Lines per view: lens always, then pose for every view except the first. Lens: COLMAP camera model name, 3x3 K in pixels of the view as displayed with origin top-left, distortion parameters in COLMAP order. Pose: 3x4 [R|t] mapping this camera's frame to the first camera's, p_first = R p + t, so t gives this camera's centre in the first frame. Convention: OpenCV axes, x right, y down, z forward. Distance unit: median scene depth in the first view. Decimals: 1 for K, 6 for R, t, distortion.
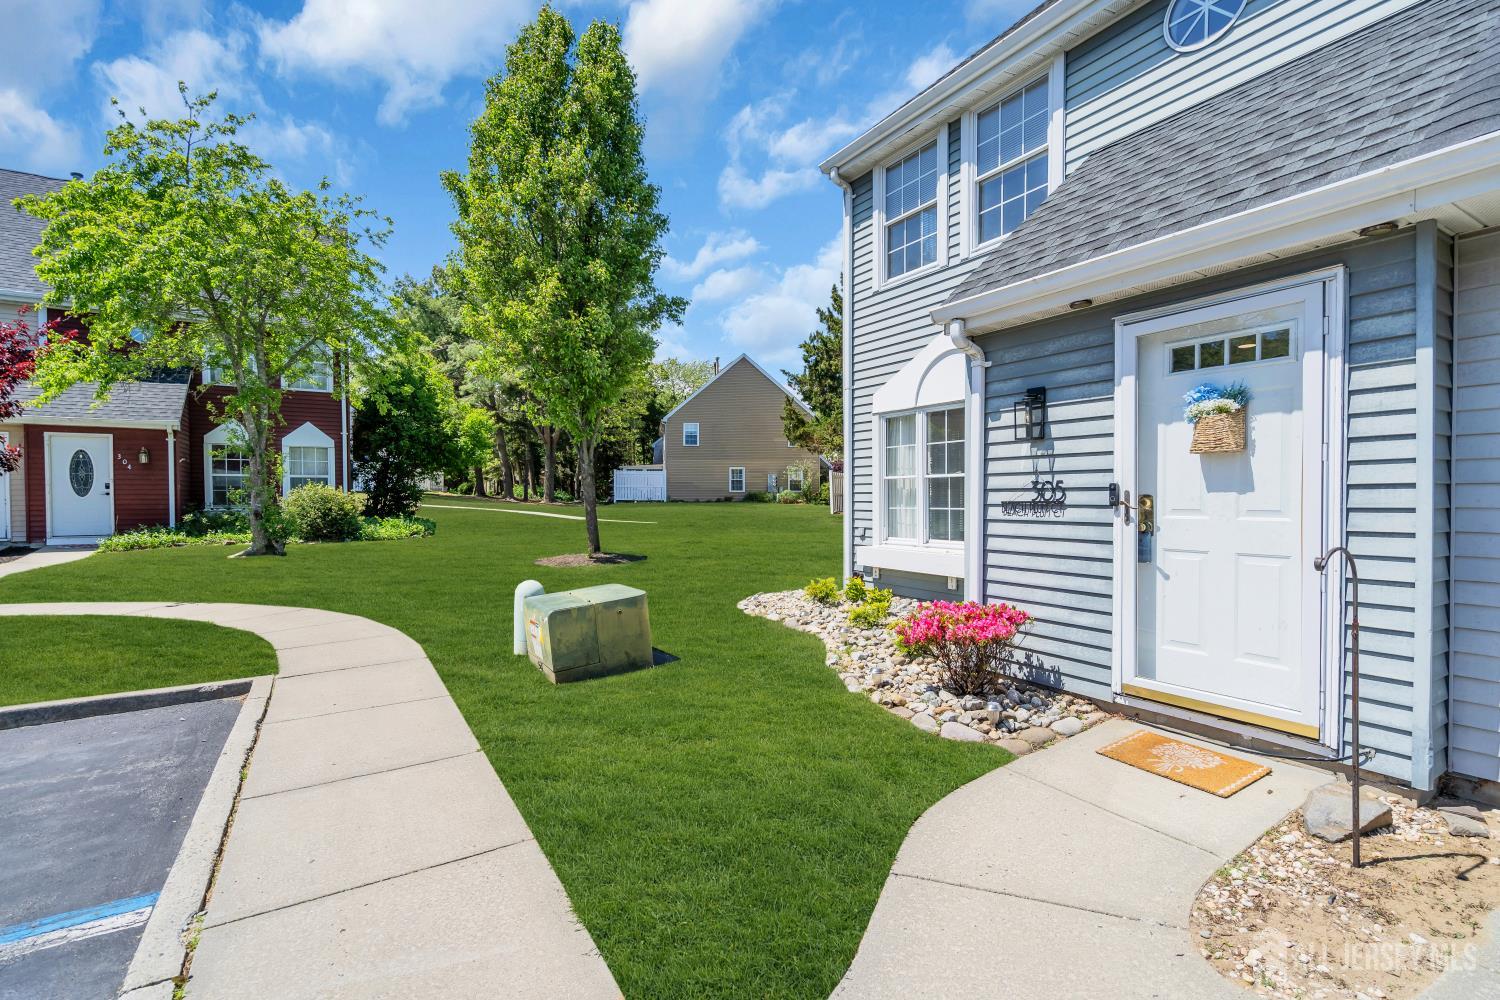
lens RADIAL K [[689.6, 0, 748.4], [0, 689.6, 512.1], [0, 0, 1]] dist [0.001208, -0.000418]
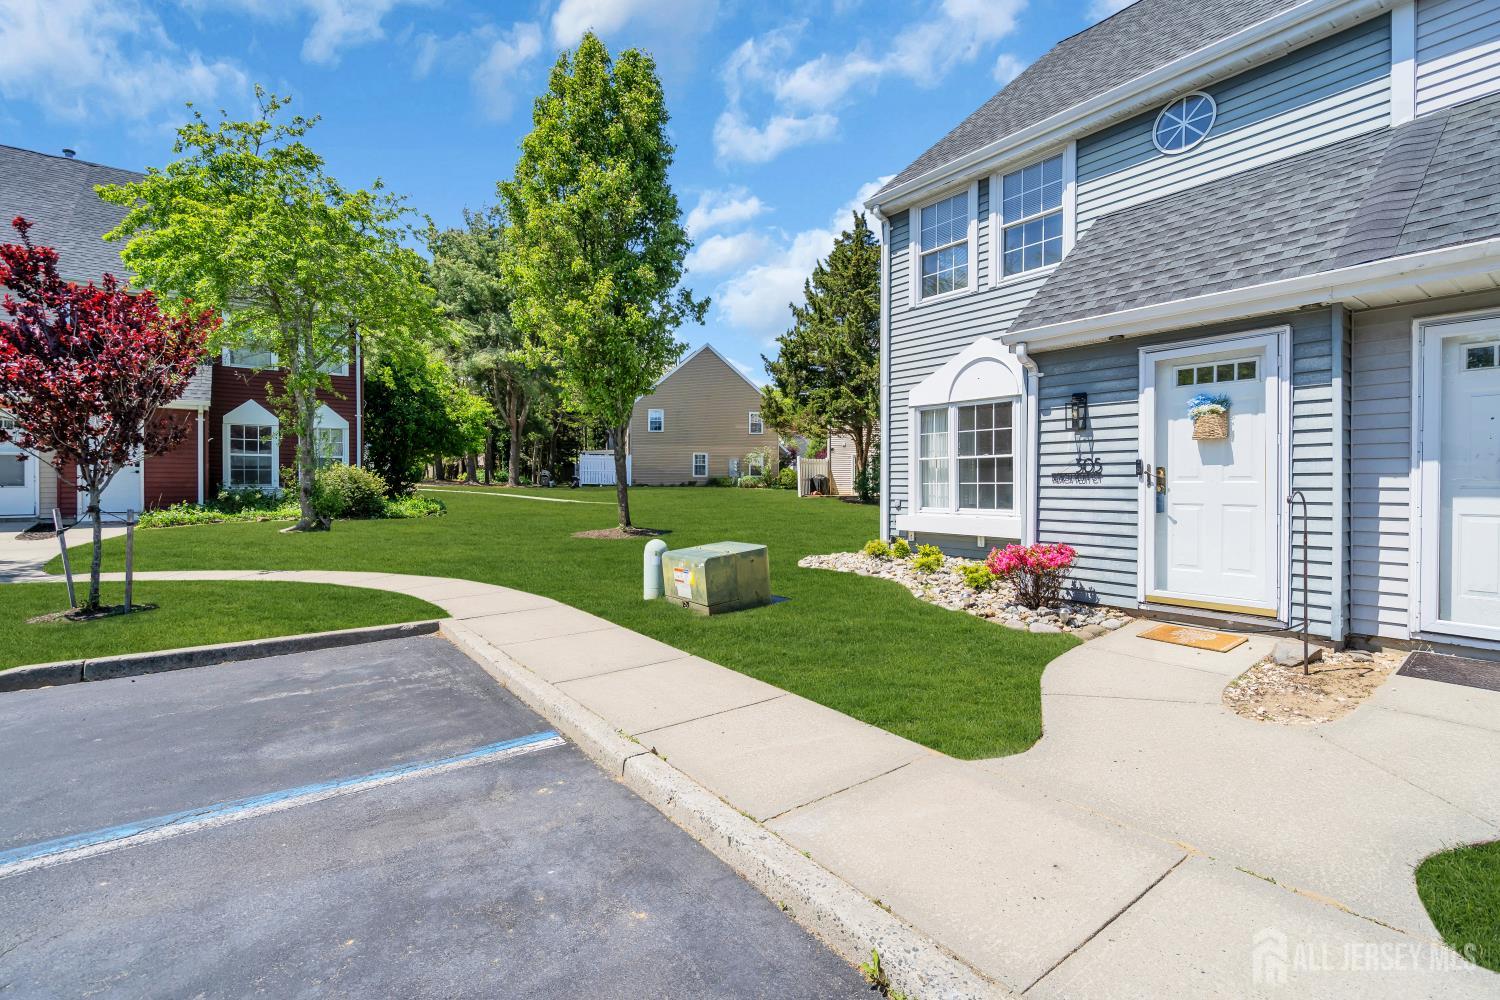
lens RADIAL K [[689.6, 0, 752.9], [0, 689.6, 492.0], [0, 0, 1]] dist [0.001208, -0.000418]
pose [[0.994938, 0.002604, 0.100456, -0.351333], [-0.001593, 0.999947, -0.010136, 0.035047], [-0.100477, 0.009925, 0.994890, -0.307074]]
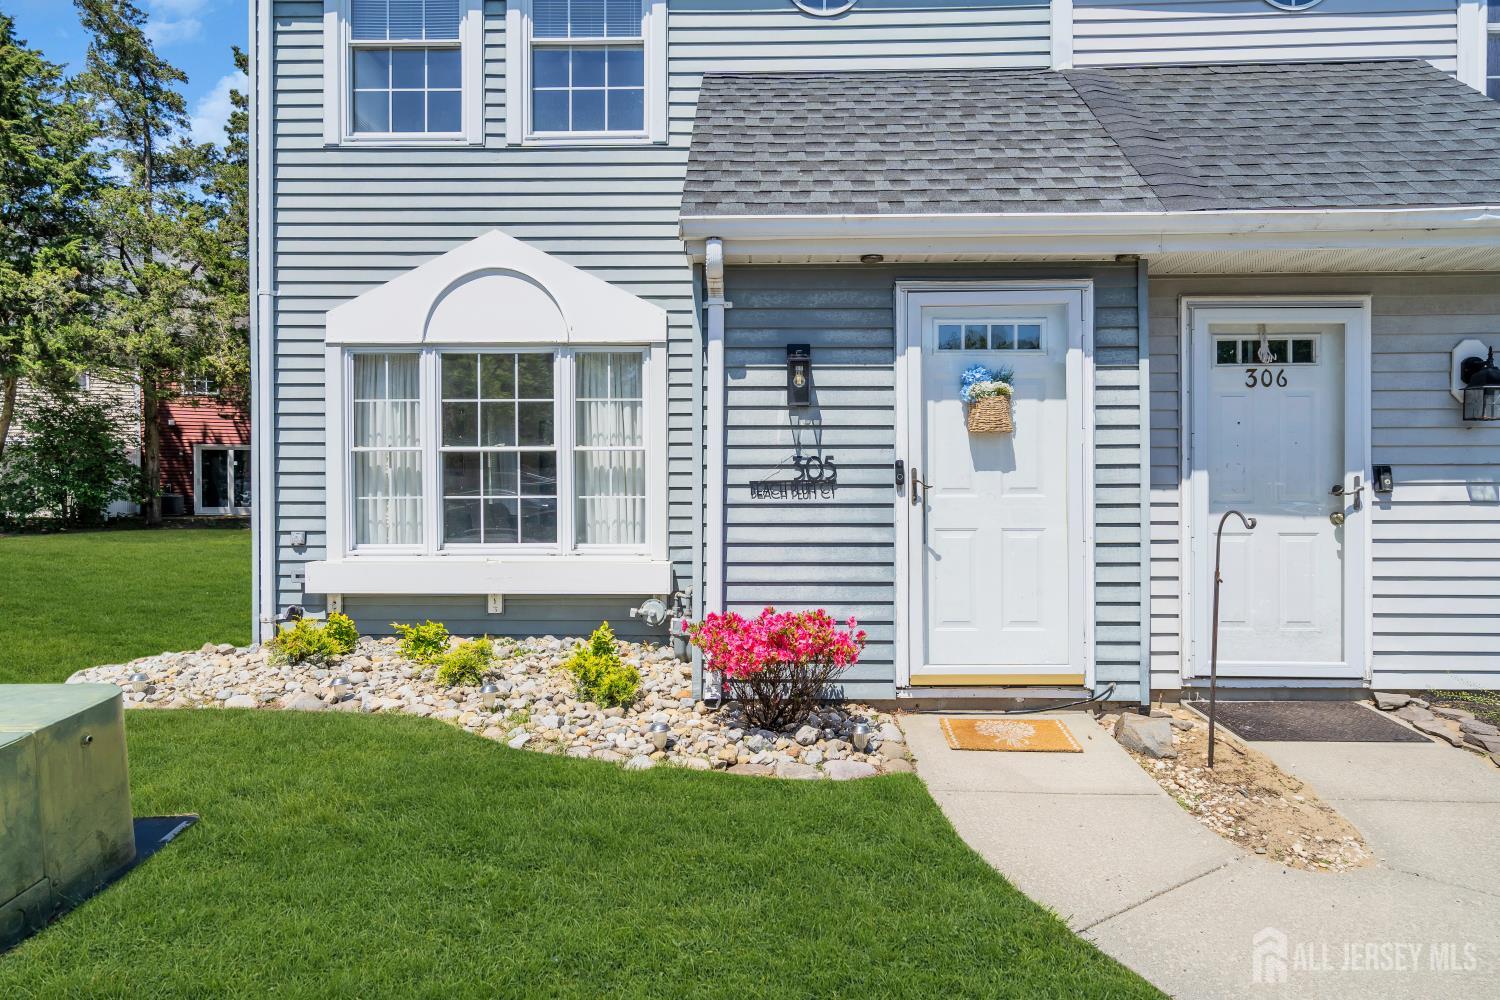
lens RADIAL K [[916.7, 0, 745.1], [0, 916.7, 502.8], [0, 0, 1]] dist [0.008505, -0.003525]
pose [[0.536748, -0.006473, 0.843718, -0.492043], [0.018233, 0.999826, -0.003929, 0.012954], [-0.843546, 0.017492, 0.536773, 0.410873]]
